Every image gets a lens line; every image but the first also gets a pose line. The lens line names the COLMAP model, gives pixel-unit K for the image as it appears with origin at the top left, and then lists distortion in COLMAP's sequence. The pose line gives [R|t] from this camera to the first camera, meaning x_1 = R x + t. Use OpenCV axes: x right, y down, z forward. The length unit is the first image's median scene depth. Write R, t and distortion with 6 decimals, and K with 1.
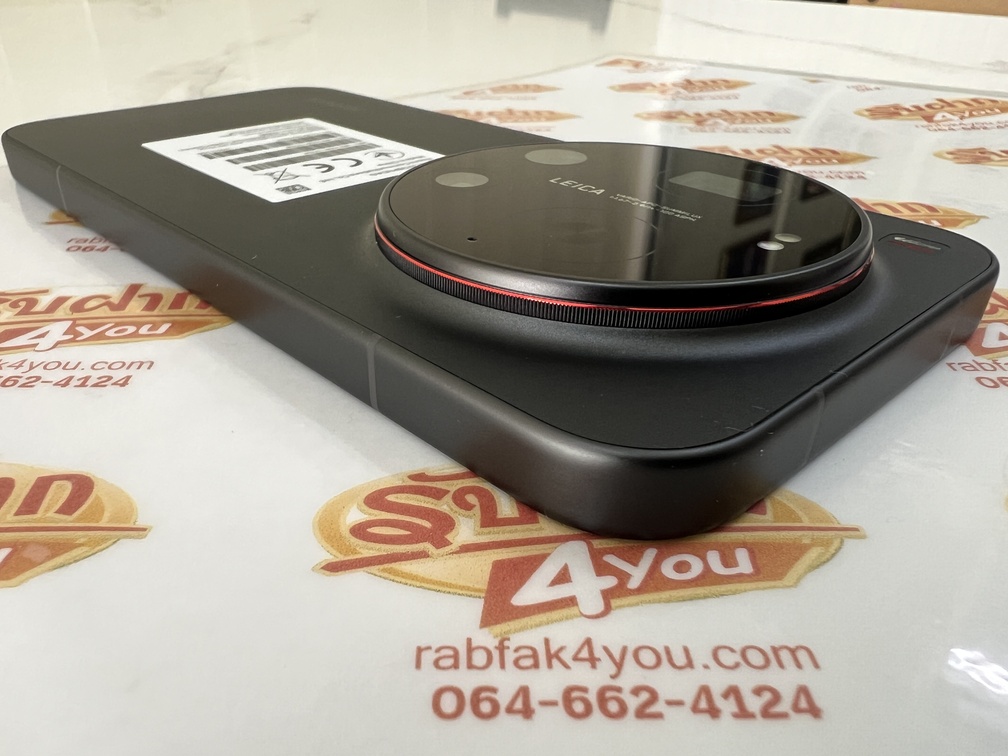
lens RADIAL K [[812.4, 0, 494.7], [0, 812.4, 376.7], [0, 0, 1]] dist [-0.004331, -0.006477]
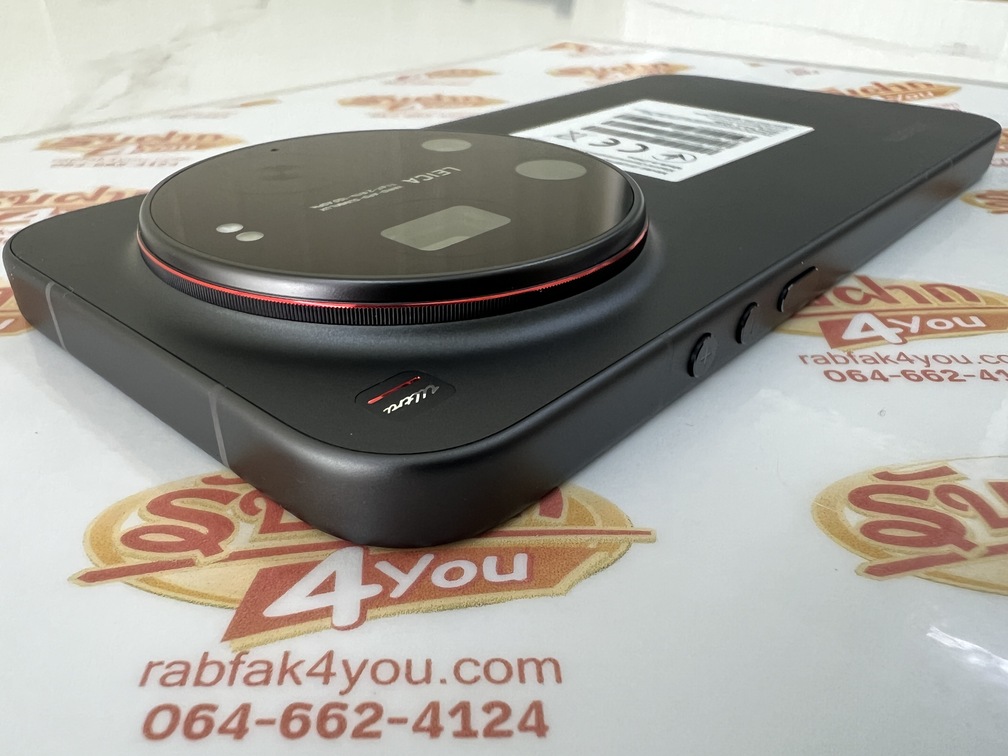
lens RADIAL K [[812.4, 0, 489.4], [0, 812.4, 392.1], [0, 0, 1]] dist [-0.004331, -0.006477]
pose [[0.999940, -0.006678, 0.008662, 0.264888], [0.006402, 0.999485, 0.031434, -0.009565], [-0.008868, -0.031377, 0.999468, 0.050460]]
